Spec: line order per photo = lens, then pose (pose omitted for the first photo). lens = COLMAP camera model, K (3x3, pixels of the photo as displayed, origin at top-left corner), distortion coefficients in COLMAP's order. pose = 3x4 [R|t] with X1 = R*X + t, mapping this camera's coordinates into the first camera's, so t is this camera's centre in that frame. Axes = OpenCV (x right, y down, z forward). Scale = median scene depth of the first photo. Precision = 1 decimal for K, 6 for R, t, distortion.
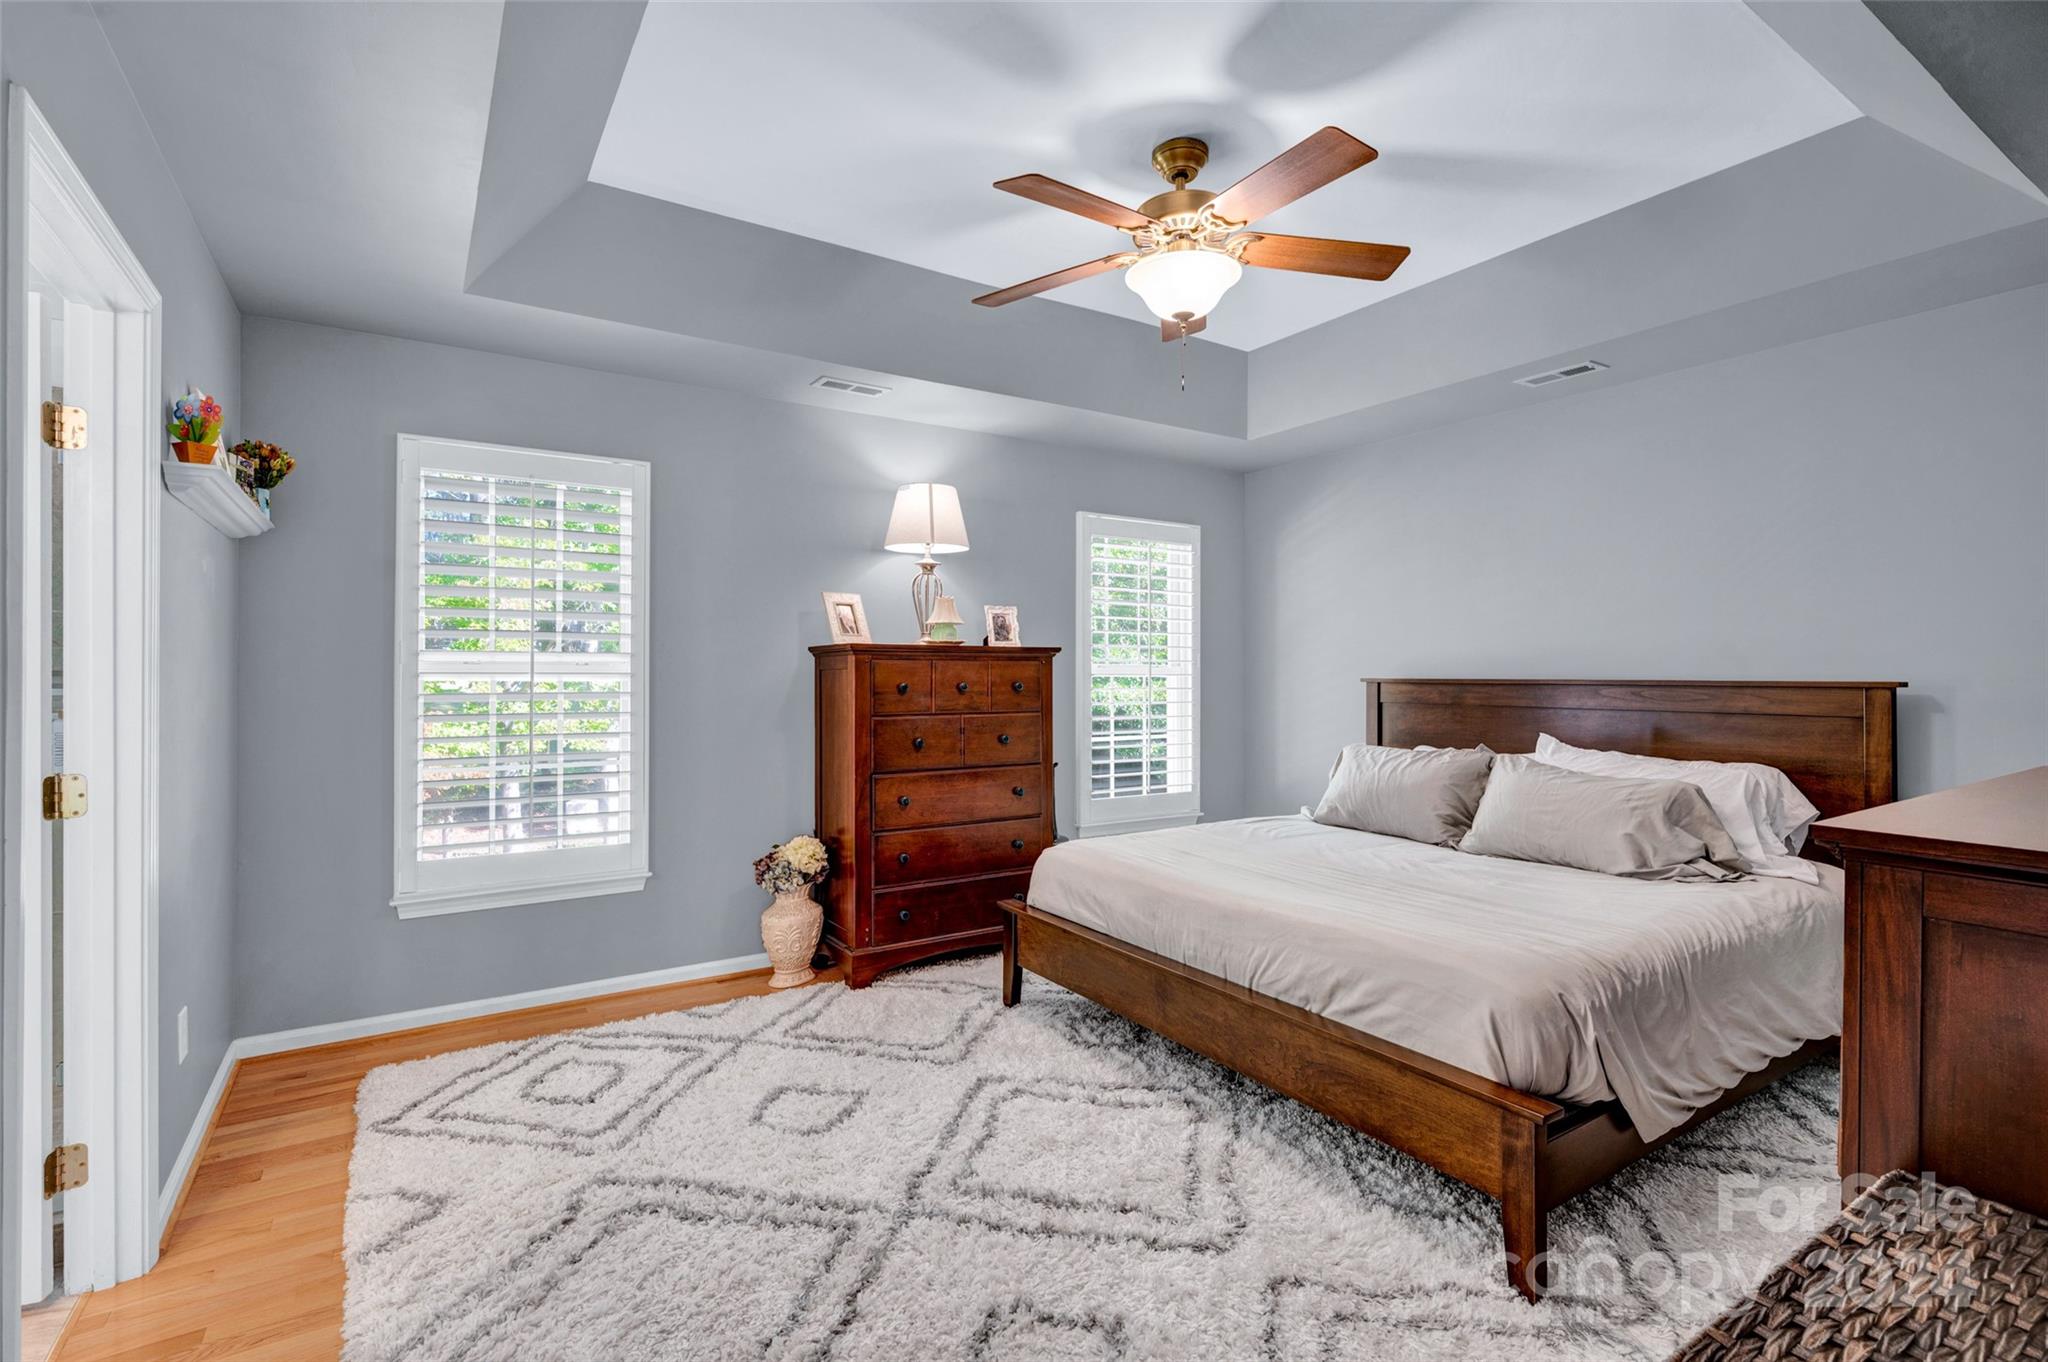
lens RADIAL K [[955.6, 0, 1017.9], [0, 955.6, 673.1], [0, 0, 1]] dist [0.002031, 0.000589]
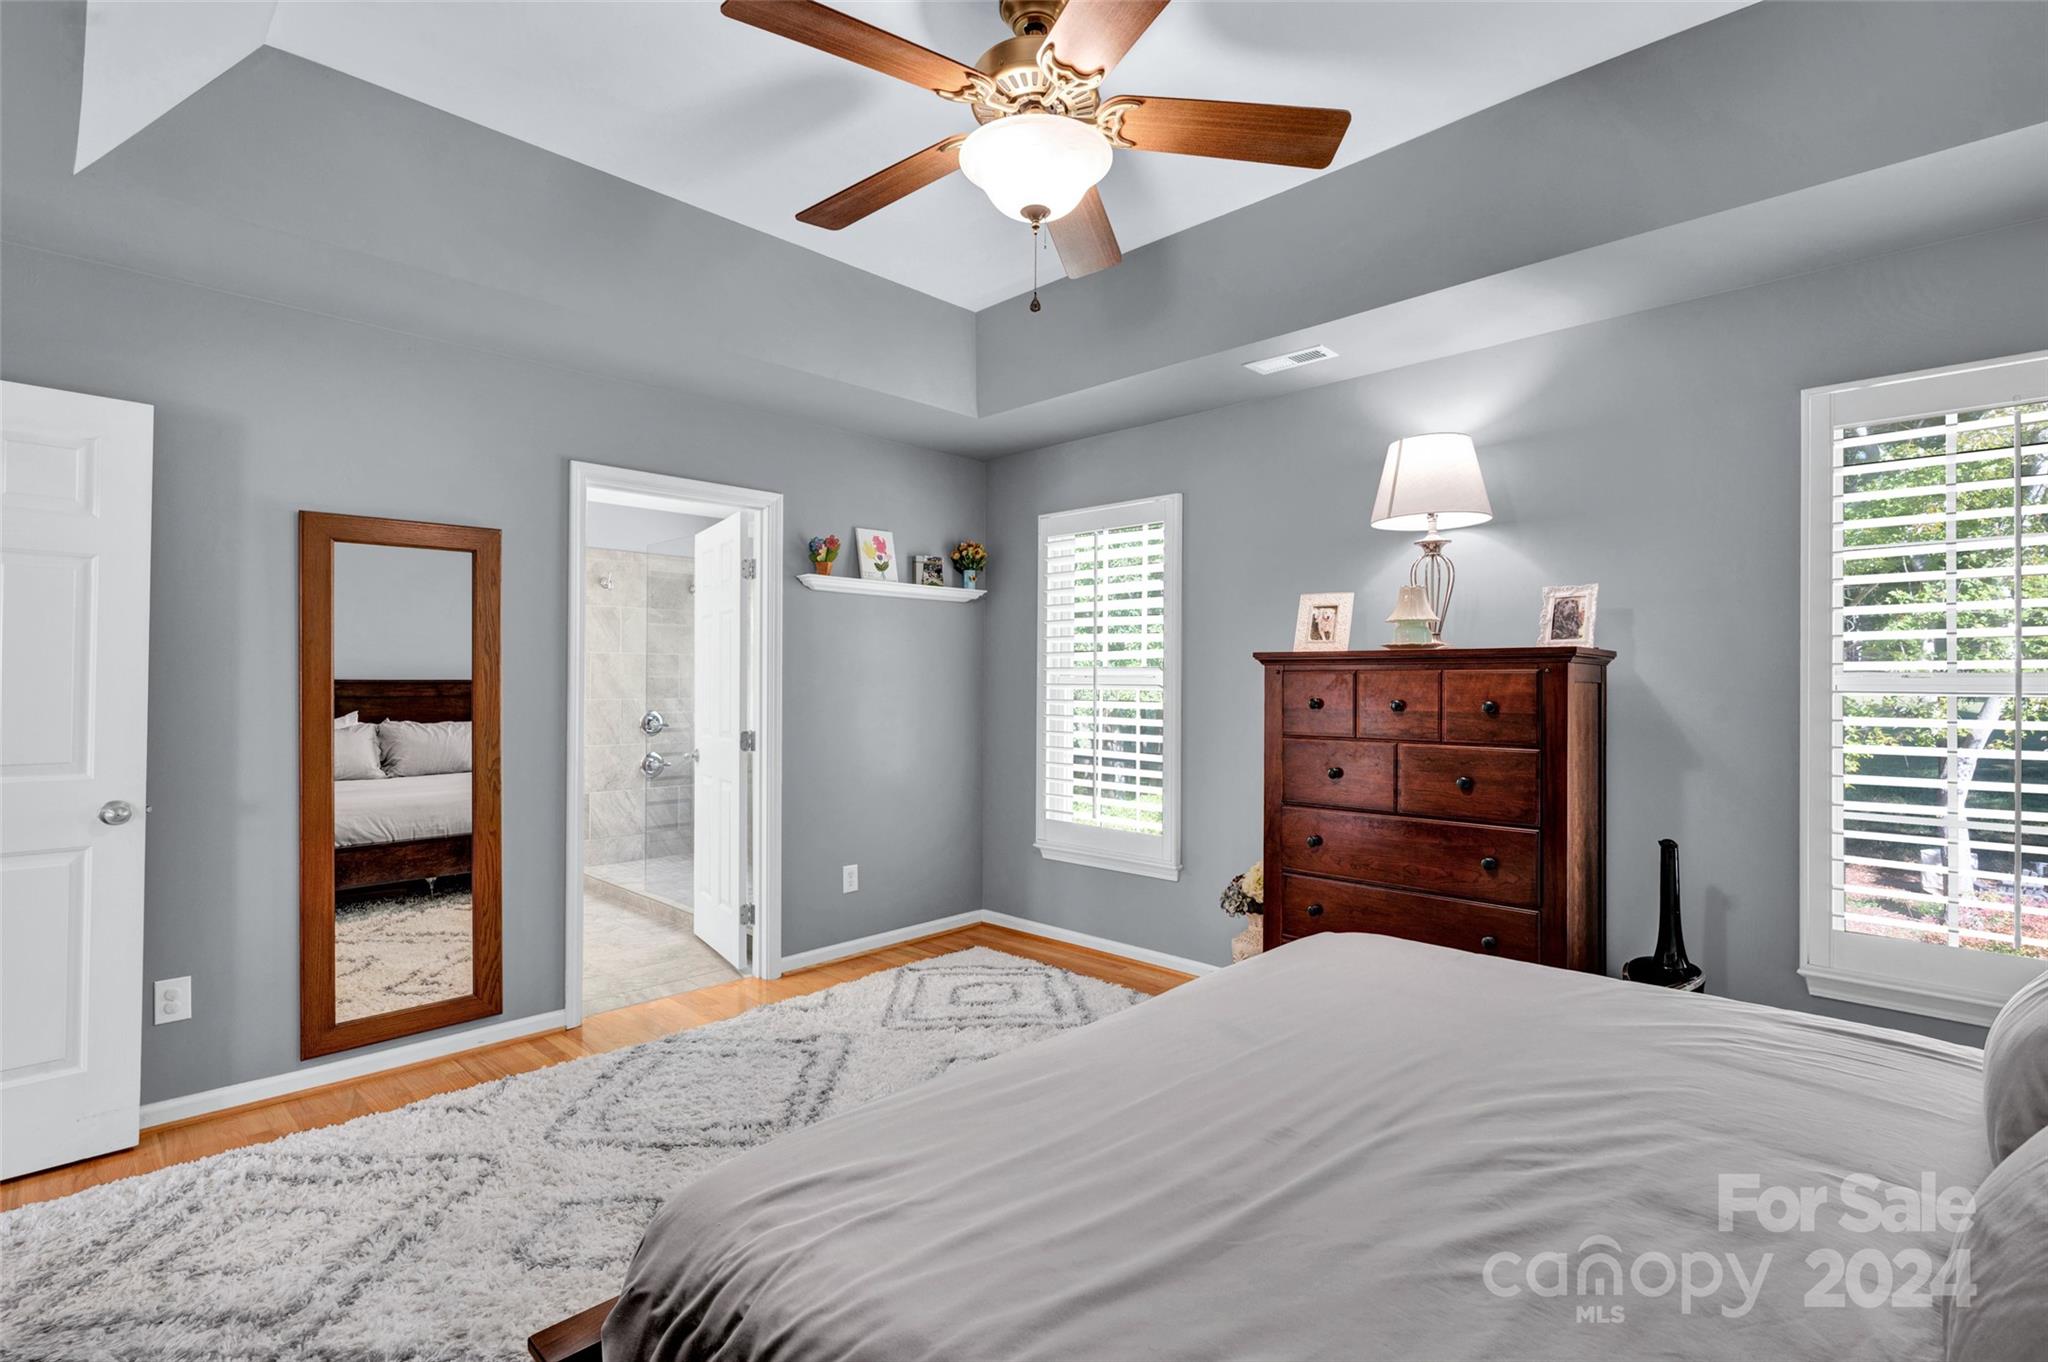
lens RADIAL K [[955.6, 0, 1017.9], [0, 955.6, 673.1], [0, 0, 1]] dist [0.002031, 0.000589]
pose [[0.230359, 0.000039, -0.973106, 0.735256], [-0.002630, 0.999996, -0.000583, -0.011770], [0.973102, 0.002693, 0.230358, 0.661860]]
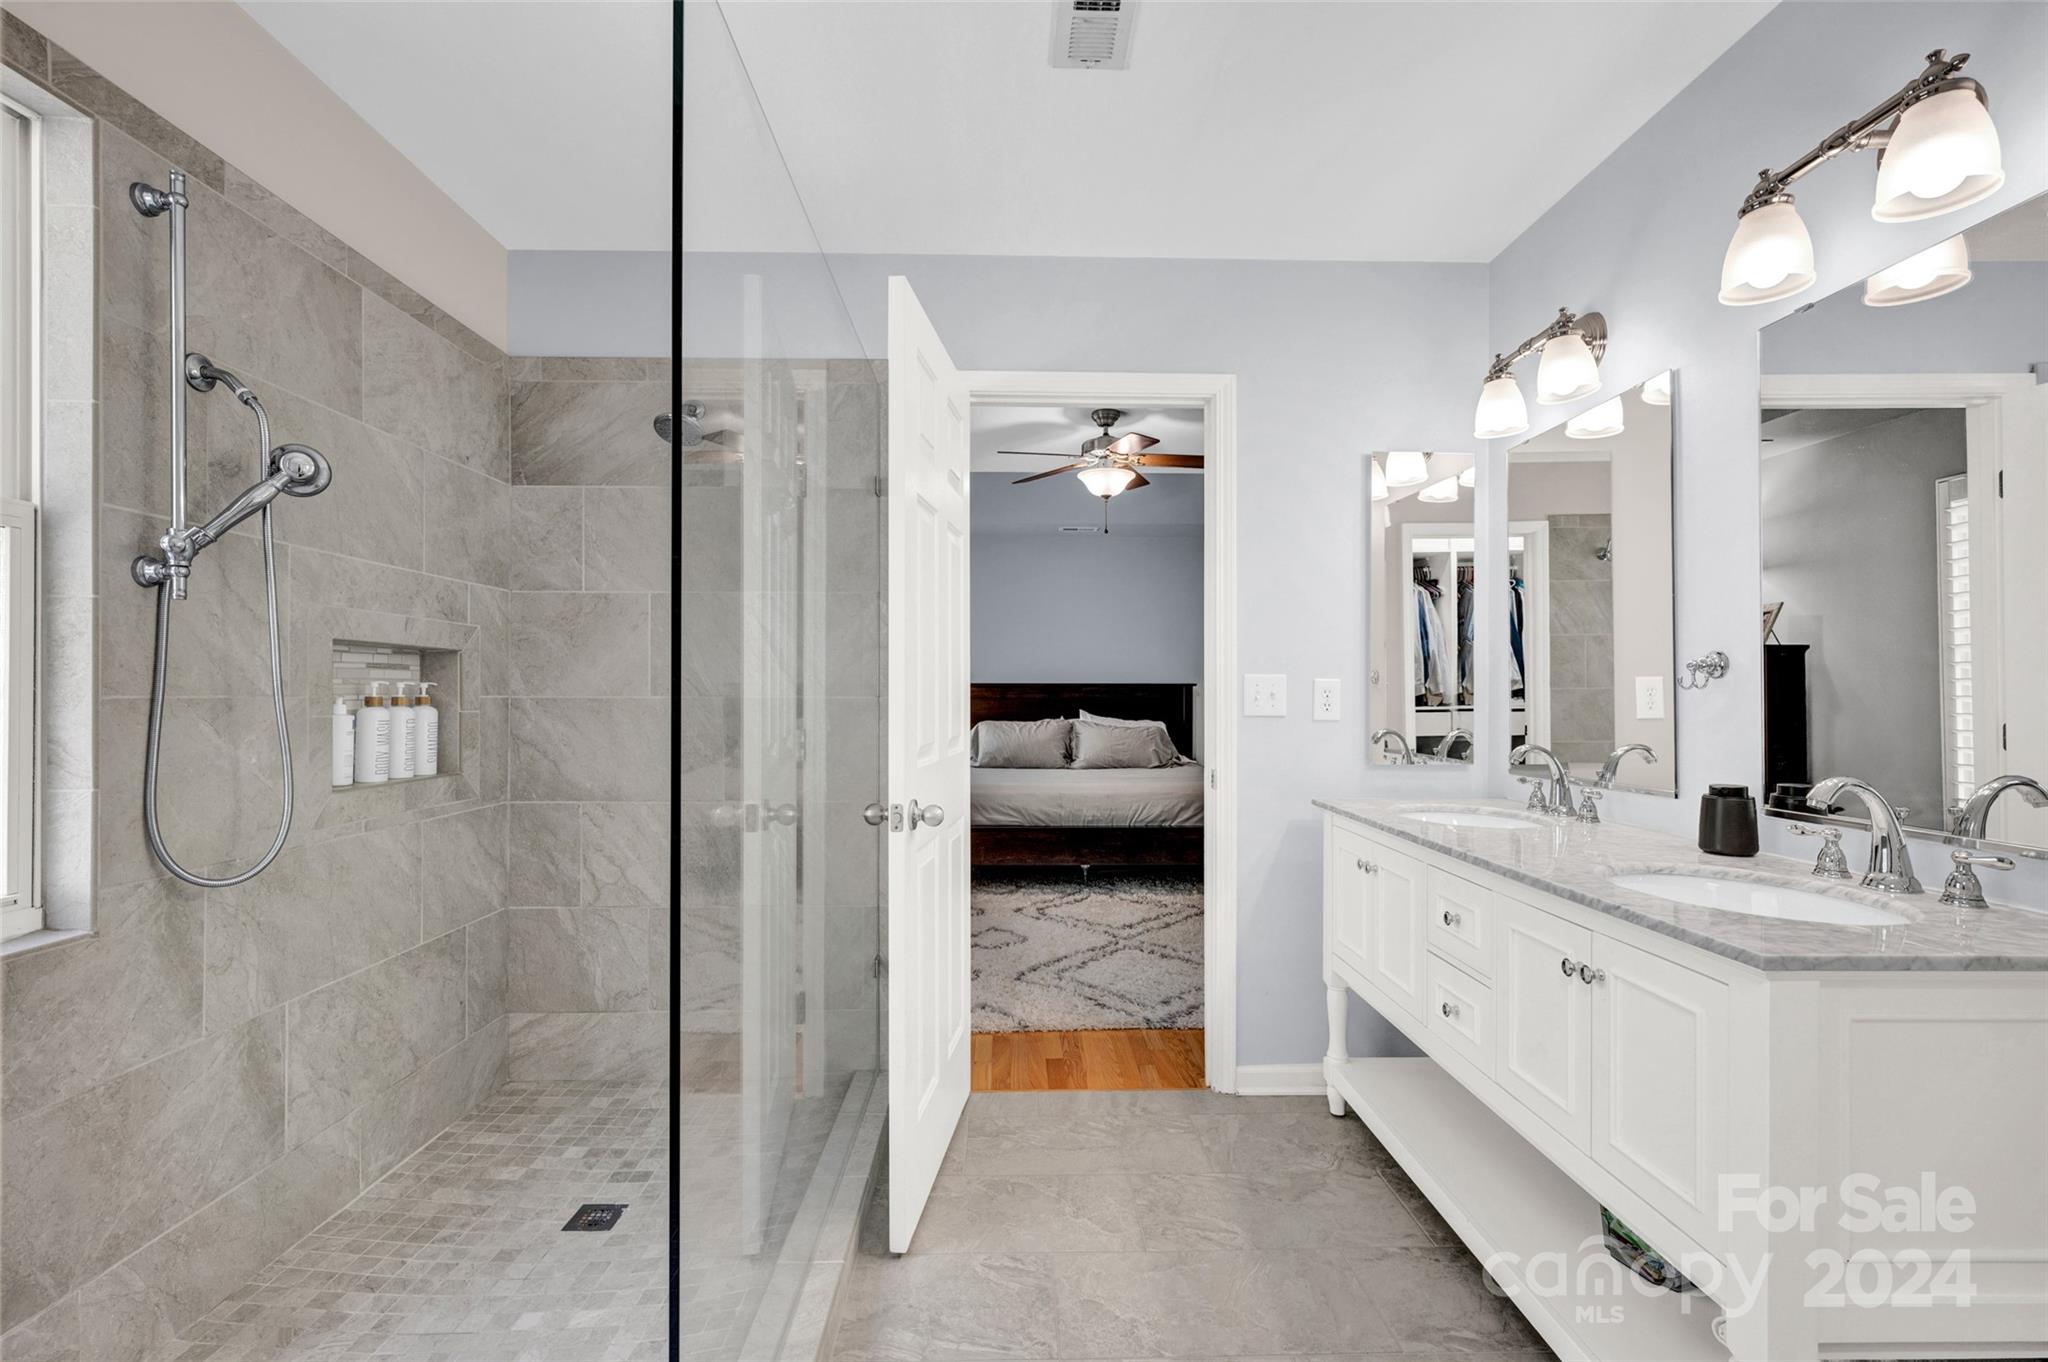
lens RADIAL K [[940.7, 0, 1030.1], [0, 940.7, 688.7], [0, 0, 1]] dist [0.001099, 0.000519]
pose [[0.520170, 0.000801, 0.854062, -1.296757], [0.003102, 0.999991, -0.002827, 0.027791], [-0.854057, 0.004120, 0.520163, 0.092299]]
